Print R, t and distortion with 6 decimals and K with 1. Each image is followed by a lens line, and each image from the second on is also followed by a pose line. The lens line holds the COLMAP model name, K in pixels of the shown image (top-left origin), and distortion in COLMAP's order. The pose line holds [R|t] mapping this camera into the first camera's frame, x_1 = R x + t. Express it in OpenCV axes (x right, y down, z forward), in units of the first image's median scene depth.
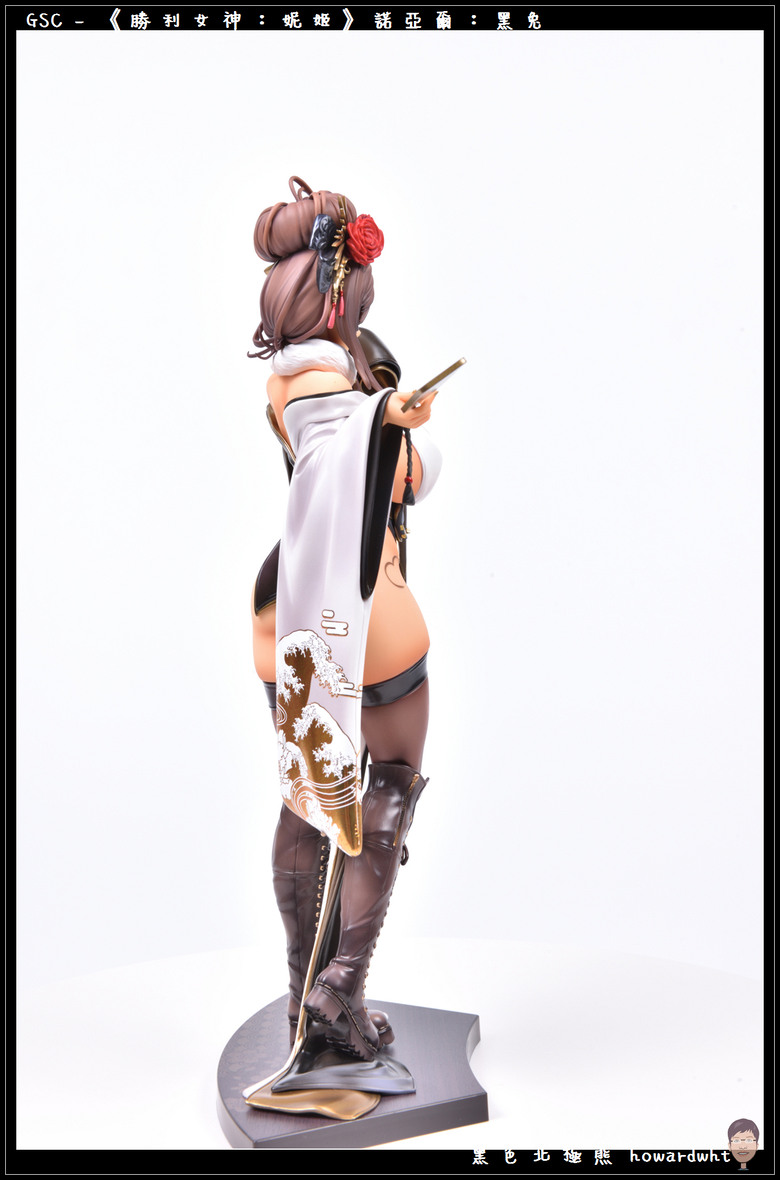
lens RADIAL K [[1651.9, 0, 392.8], [0, 1651.9, 588.7], [0, 0, 1]] dist [-0.044869, 0.000000]
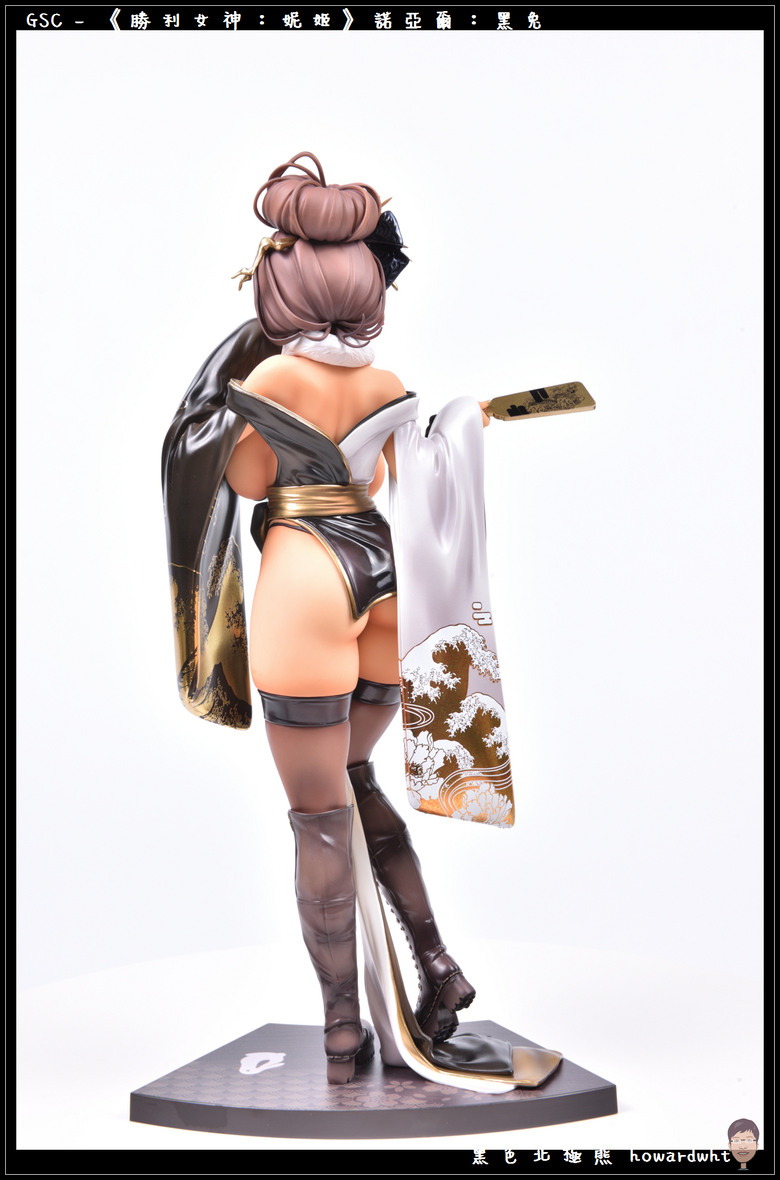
lens RADIAL K [[1651.9, 0, 389.0], [0, 1651.9, 593.6], [0, 0, 1]] dist [-0.044869, 0.000000]
pose [[0.011522, -0.029000, 0.999513, -1.083715], [0.071231, 0.997064, 0.028108, -0.025897], [-0.997393, 0.070872, 0.013554, 1.038936]]
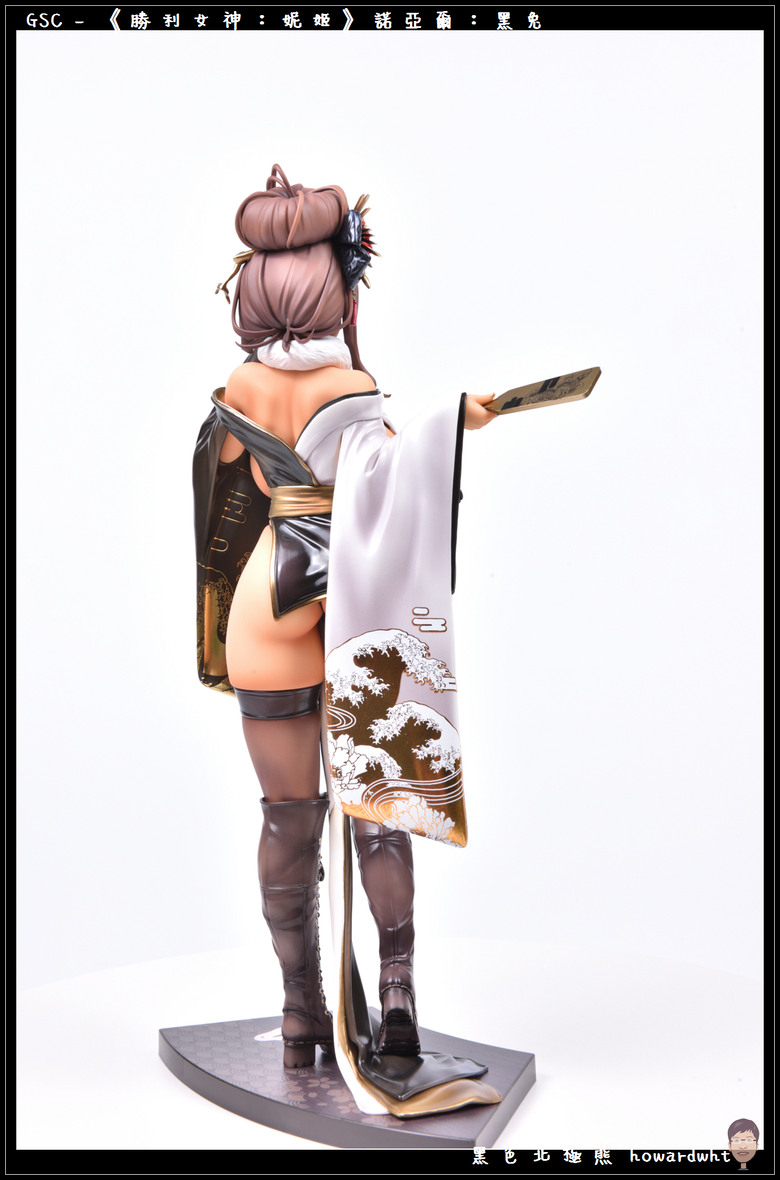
lens RADIAL K [[1651.9, 0, 389.2], [0, 1651.9, 593.6], [0, 0, 1]] dist [-0.044869, 0.000000]
pose [[0.705323, -0.028633, 0.708307, -0.761817], [0.040401, 0.999184, 0.000161, 0.003629], [-0.707734, 0.028503, 0.705904, 0.304050]]
